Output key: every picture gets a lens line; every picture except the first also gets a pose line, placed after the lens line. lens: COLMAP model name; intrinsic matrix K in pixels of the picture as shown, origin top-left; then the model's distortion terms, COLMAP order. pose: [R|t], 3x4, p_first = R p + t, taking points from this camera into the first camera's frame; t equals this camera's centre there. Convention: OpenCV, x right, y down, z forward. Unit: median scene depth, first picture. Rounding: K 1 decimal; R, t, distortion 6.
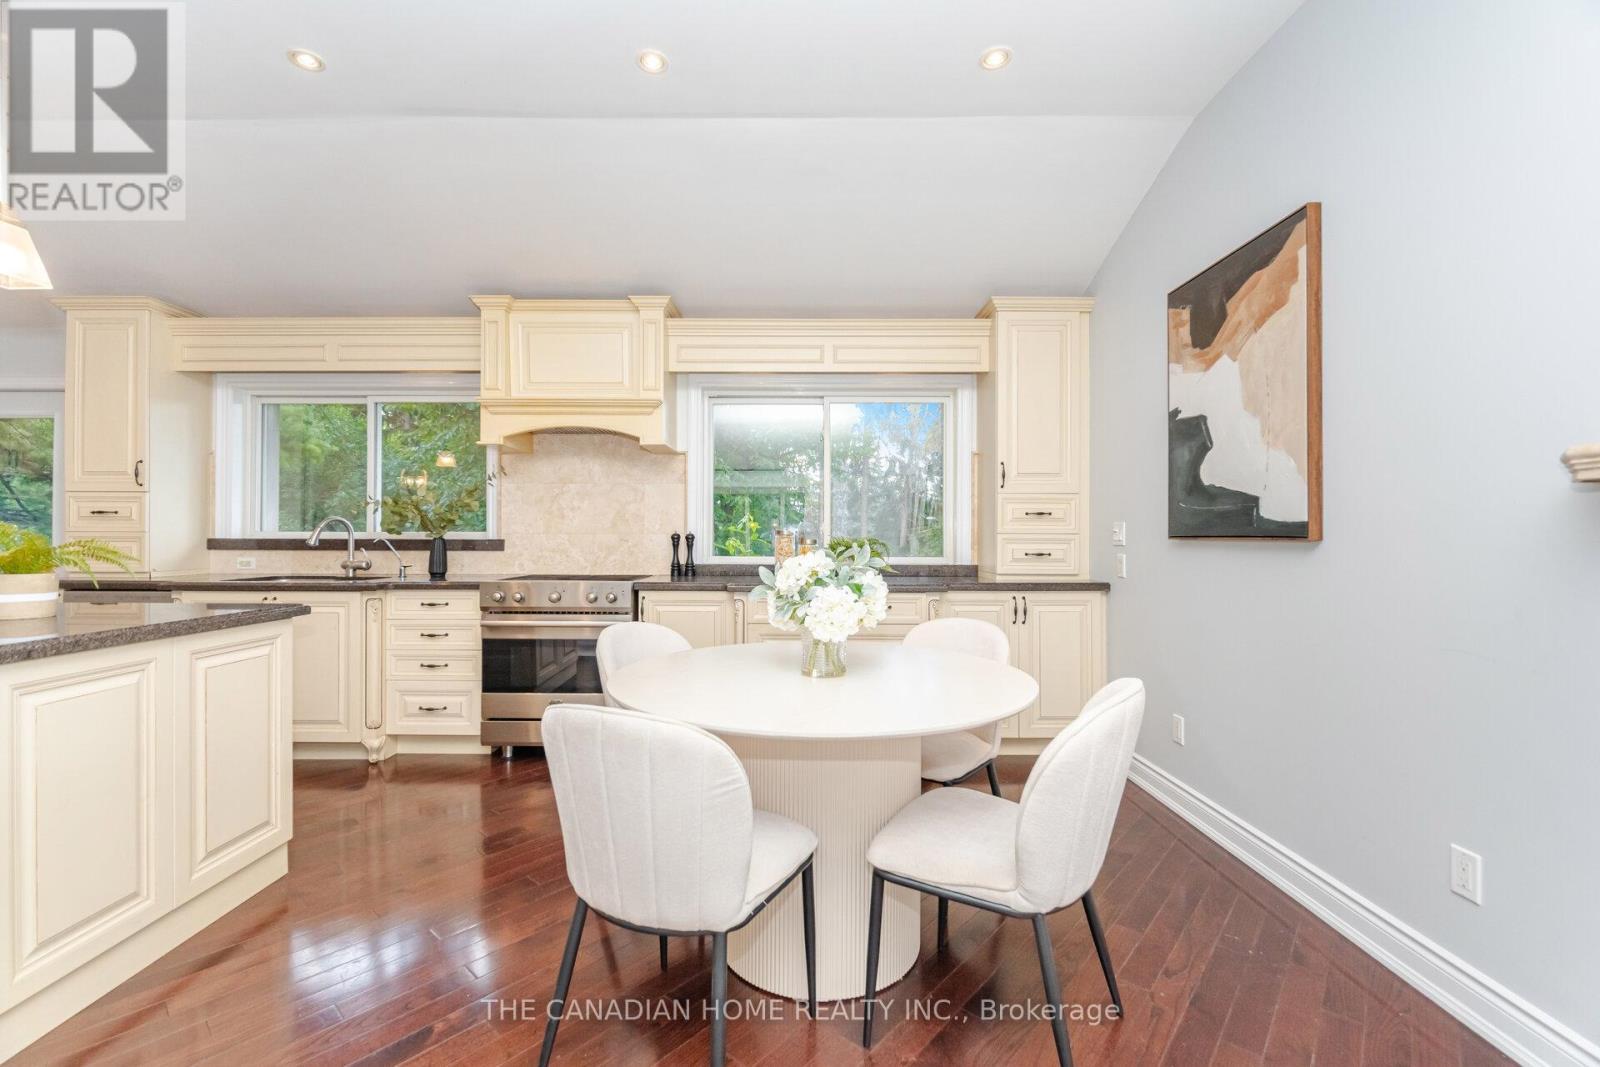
lens RADIAL K [[688.4, 0, 794.8], [0, 688.4, 532.1], [0, 0, 1]] dist [0.002053, 0.000184]
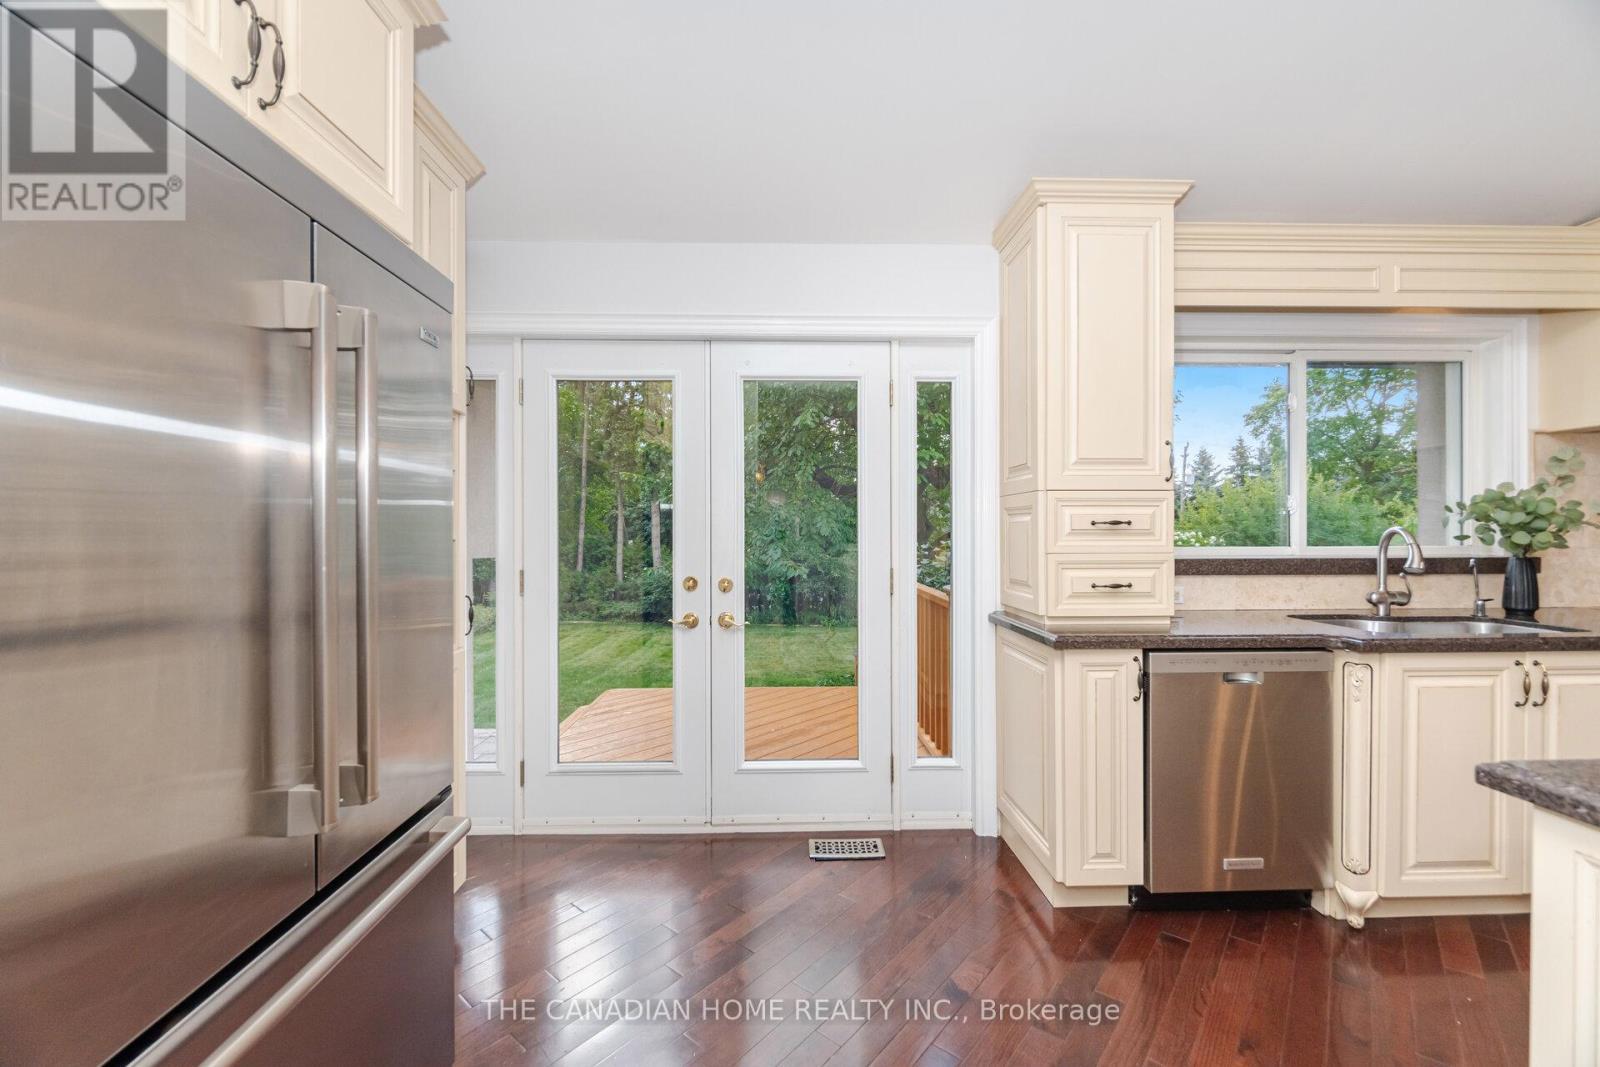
lens RADIAL K [[668.3, 0, 790.8], [0, 668.3, 544.3], [0, 0, 1]] dist [-0.000935, -0.000362]
pose [[0.999763, -0.003579, 0.021472, -1.829425], [0.003183, 0.999825, 0.018441, -0.026084], [-0.021534, -0.018368, 0.999599, 0.528014]]
